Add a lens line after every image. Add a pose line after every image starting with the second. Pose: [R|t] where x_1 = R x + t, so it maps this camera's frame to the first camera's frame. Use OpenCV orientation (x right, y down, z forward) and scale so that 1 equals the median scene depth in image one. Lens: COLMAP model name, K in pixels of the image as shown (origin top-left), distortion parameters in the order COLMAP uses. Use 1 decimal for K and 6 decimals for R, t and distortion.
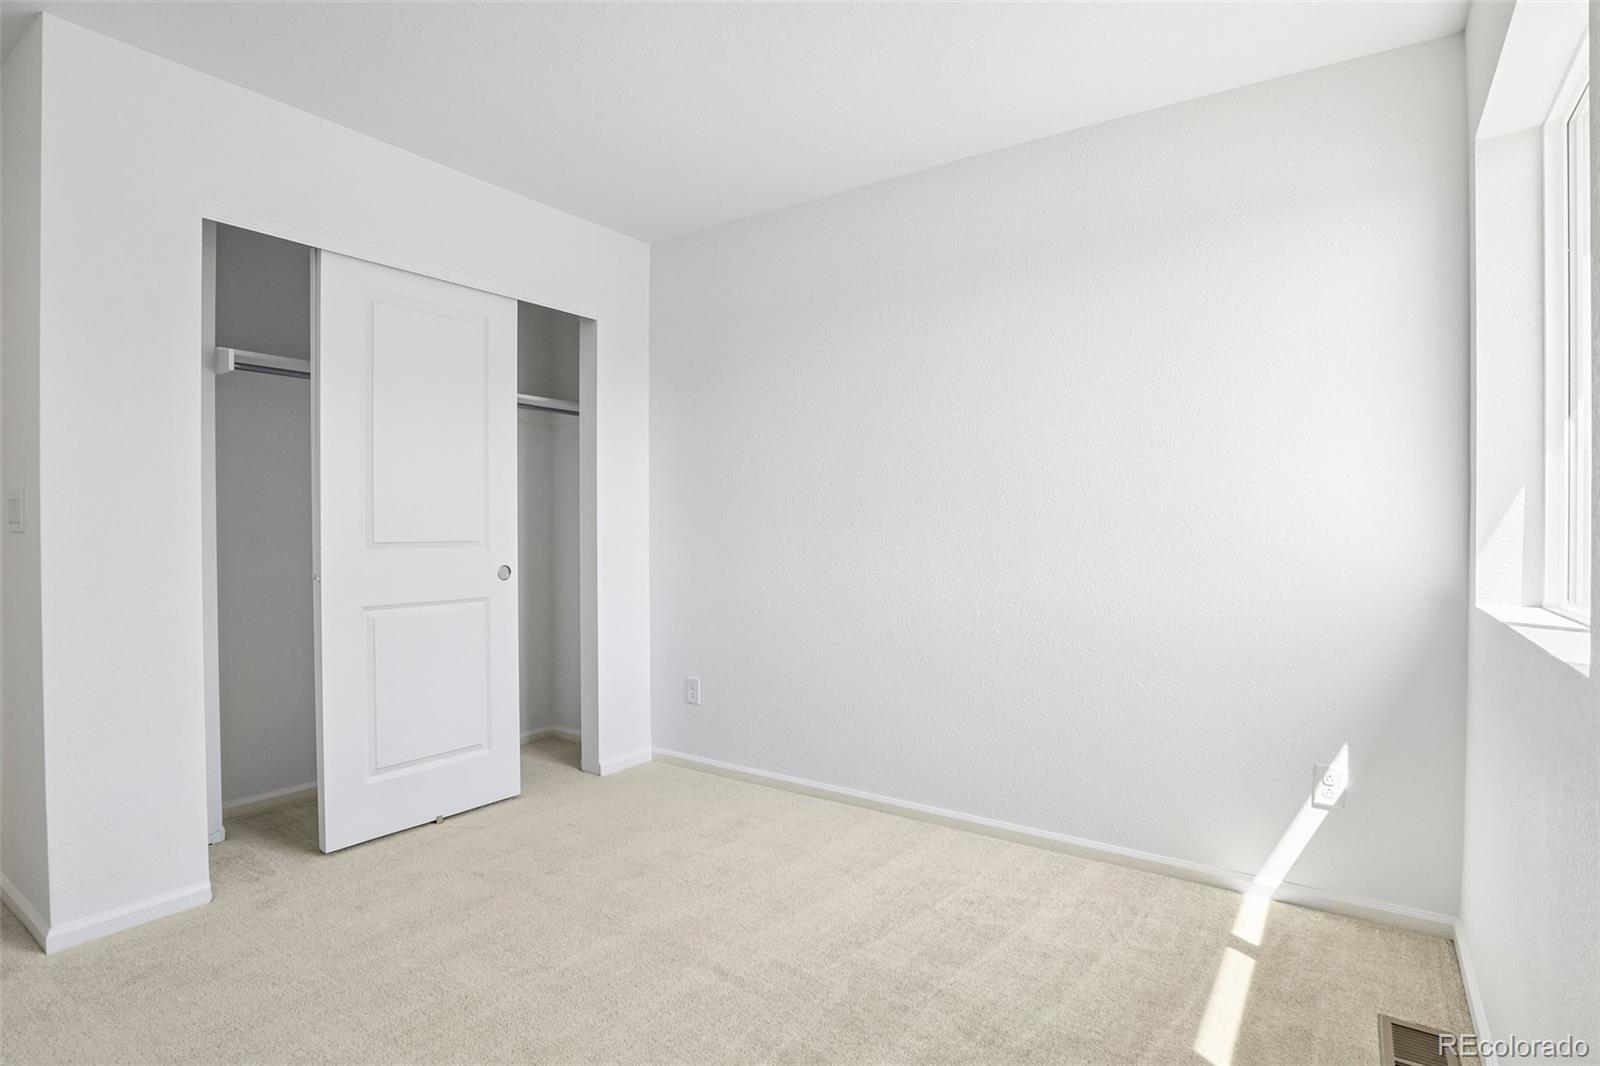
lens RADIAL K [[809.4, 0, 795.8], [0, 809.4, 535.0], [0, 0, 1]] dist [-0.038897, 0.008807]
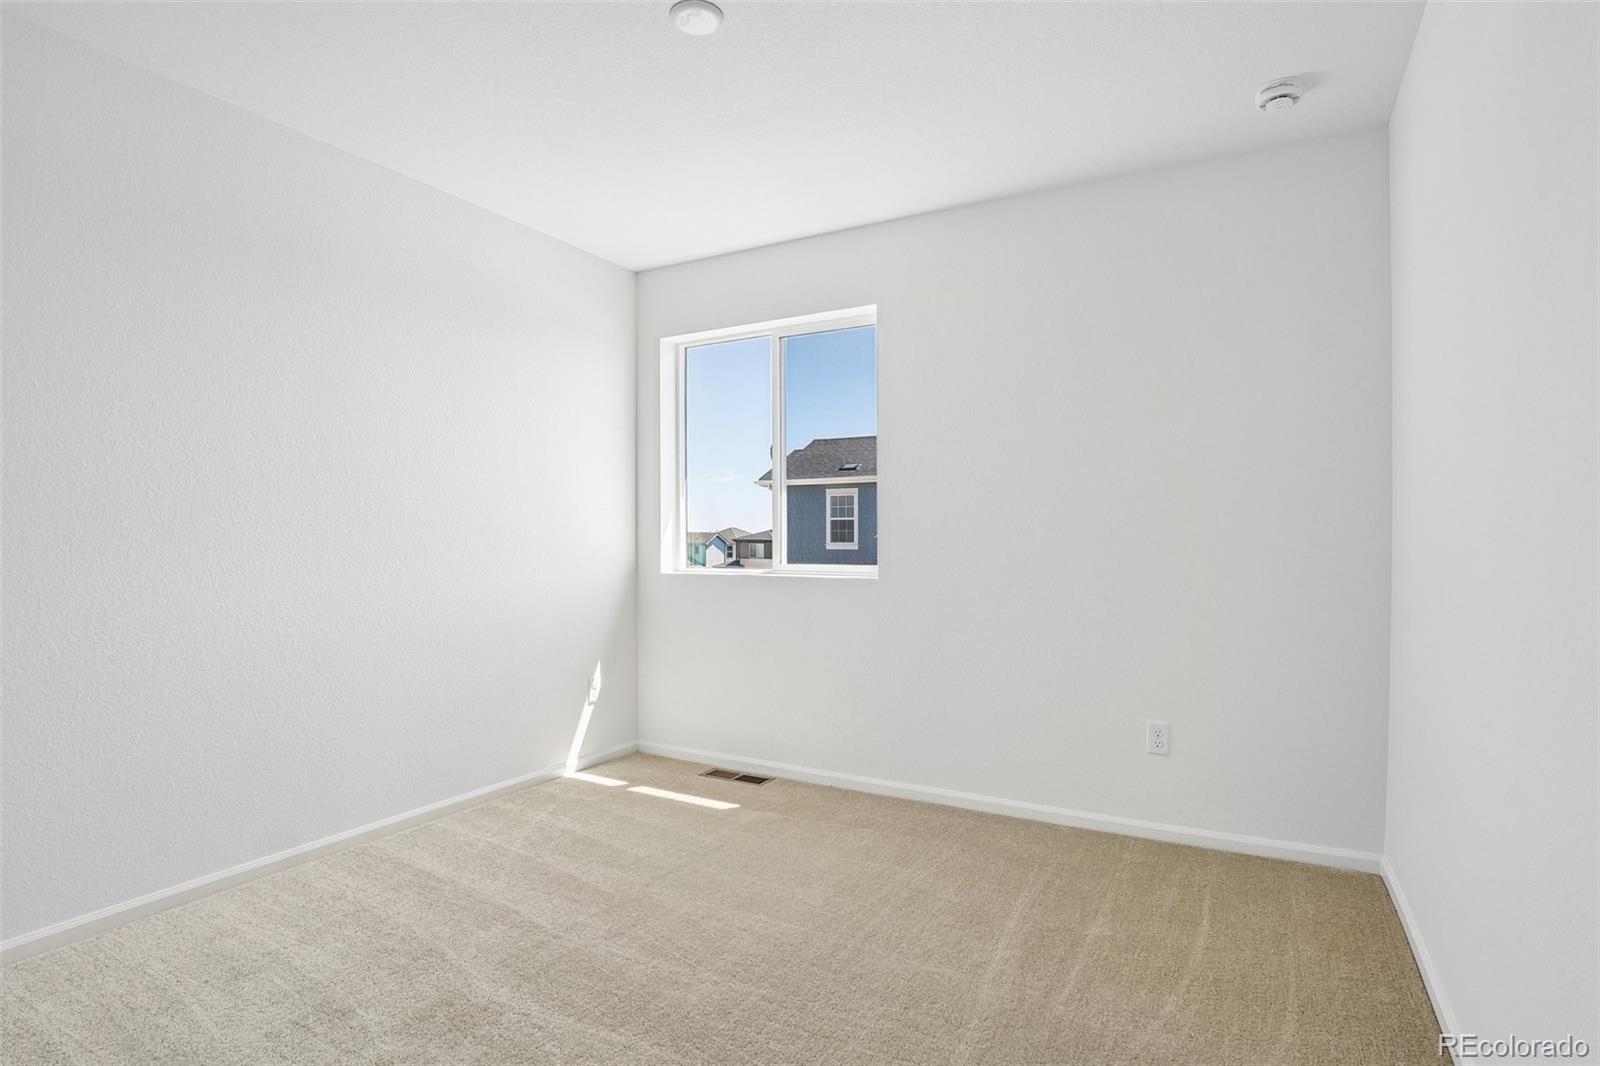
lens RADIAL K [[809.4, 0, 798.2], [0, 809.4, 534.2], [0, 0, 1]] dist [-0.038897, 0.008807]
pose [[-0.086247, -0.000331, 0.996274, -0.739440], [0.012586, 0.999920, 0.001422, -0.002843], [-0.996194, 0.012661, -0.086236, 0.509414]]
